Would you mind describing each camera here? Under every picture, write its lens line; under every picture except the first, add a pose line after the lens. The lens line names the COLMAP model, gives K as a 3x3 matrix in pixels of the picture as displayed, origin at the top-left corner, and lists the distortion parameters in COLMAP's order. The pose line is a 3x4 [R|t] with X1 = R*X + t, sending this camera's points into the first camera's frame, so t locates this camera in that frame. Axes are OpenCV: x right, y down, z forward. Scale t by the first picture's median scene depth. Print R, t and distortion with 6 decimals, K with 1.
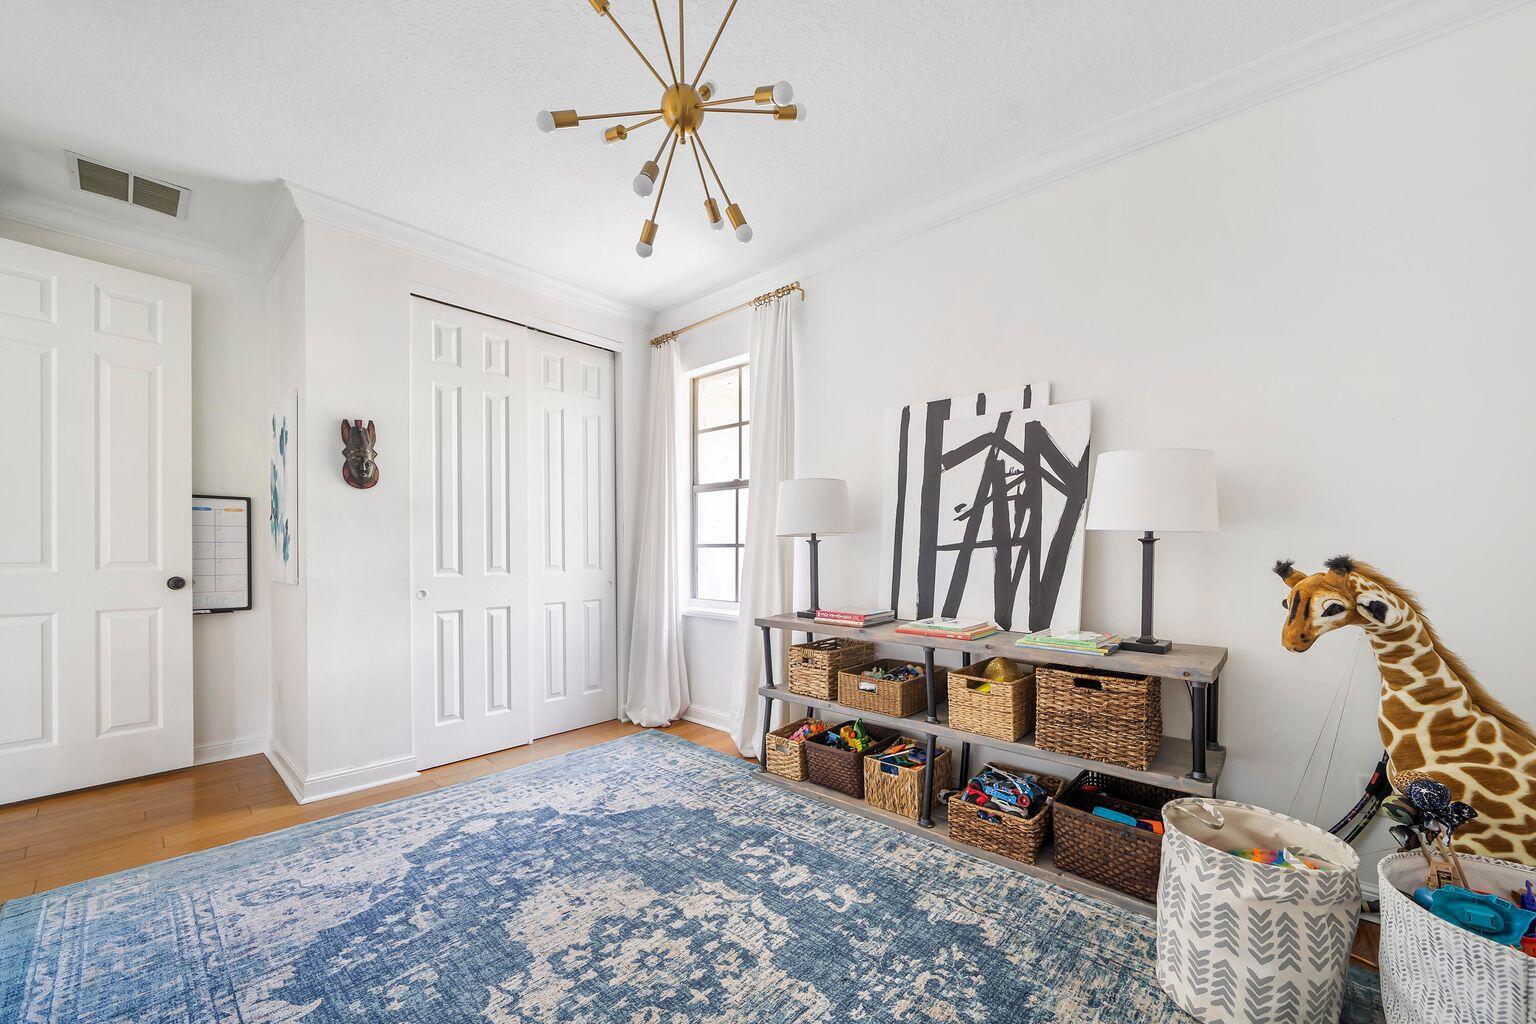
lens RADIAL K [[586.1, 0, 776.8], [0, 586.1, 552.5], [0, 0, 1]] dist [-0.006702, -0.000076]
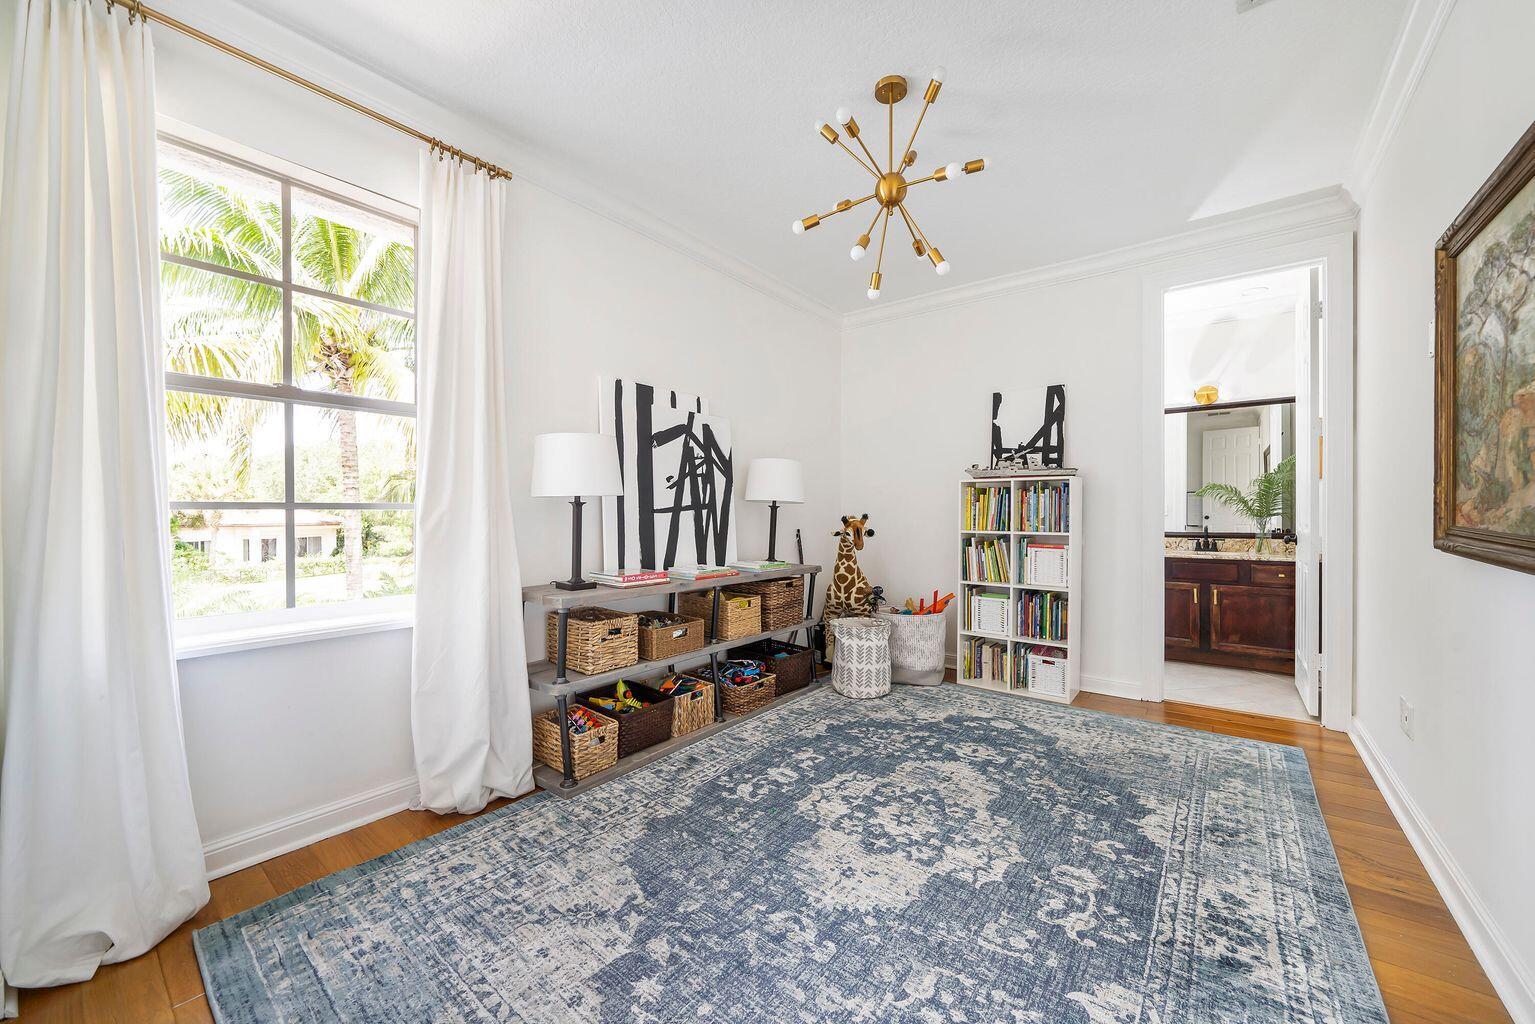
lens RADIAL K [[585.8, 0, 768.1], [0, 585.8, 514.8], [0, 0, 1]] dist [-0.006702, -0.000076]
pose [[-0.062089, -0.007398, 0.998043, -1.030059], [0.006181, 0.999951, 0.007796, -0.008678], [-0.998051, 0.006653, -0.062040, 0.938663]]
